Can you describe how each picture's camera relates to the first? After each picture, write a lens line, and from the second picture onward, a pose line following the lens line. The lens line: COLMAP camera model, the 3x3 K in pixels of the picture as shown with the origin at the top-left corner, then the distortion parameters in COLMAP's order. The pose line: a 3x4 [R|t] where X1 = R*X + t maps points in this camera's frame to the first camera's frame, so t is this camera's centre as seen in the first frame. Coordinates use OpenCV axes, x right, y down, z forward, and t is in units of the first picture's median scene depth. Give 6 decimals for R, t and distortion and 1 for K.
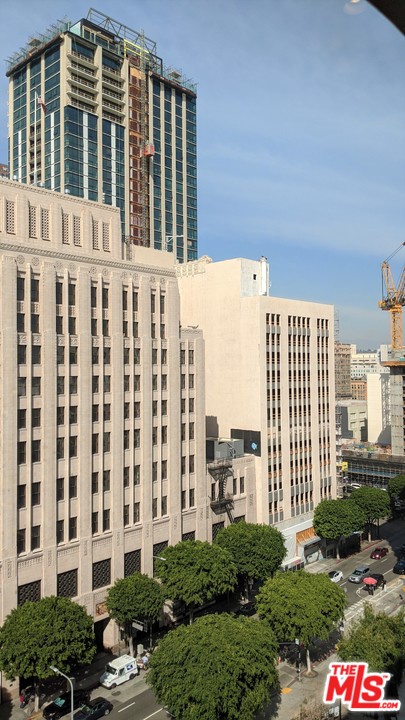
lens RADIAL K [[562.7, 0, 195.2], [0, 562.7, 347.8], [0, 0, 1]] dist [0.069175, -0.143534]
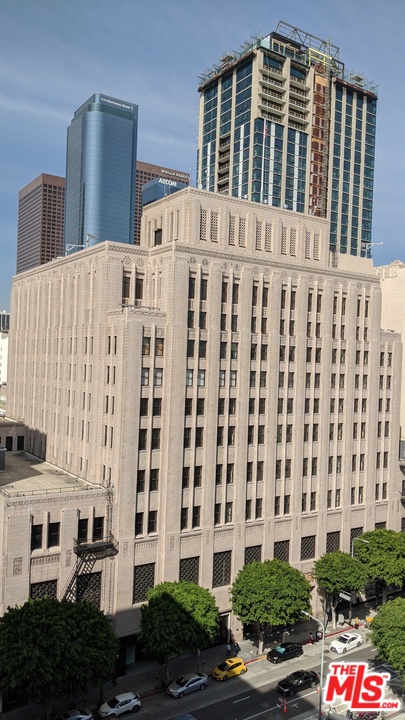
lens RADIAL K [[567.6, 0, 182.3], [0, 567.6, 358.5], [0, 0, 1]] dist [0.086528, -0.169363]
pose [[0.970990, 0.043317, -0.235162, -0.083625], [-0.037000, 0.998828, 0.031212, -0.002356], [0.236238, -0.021605, 0.971455, -0.086457]]
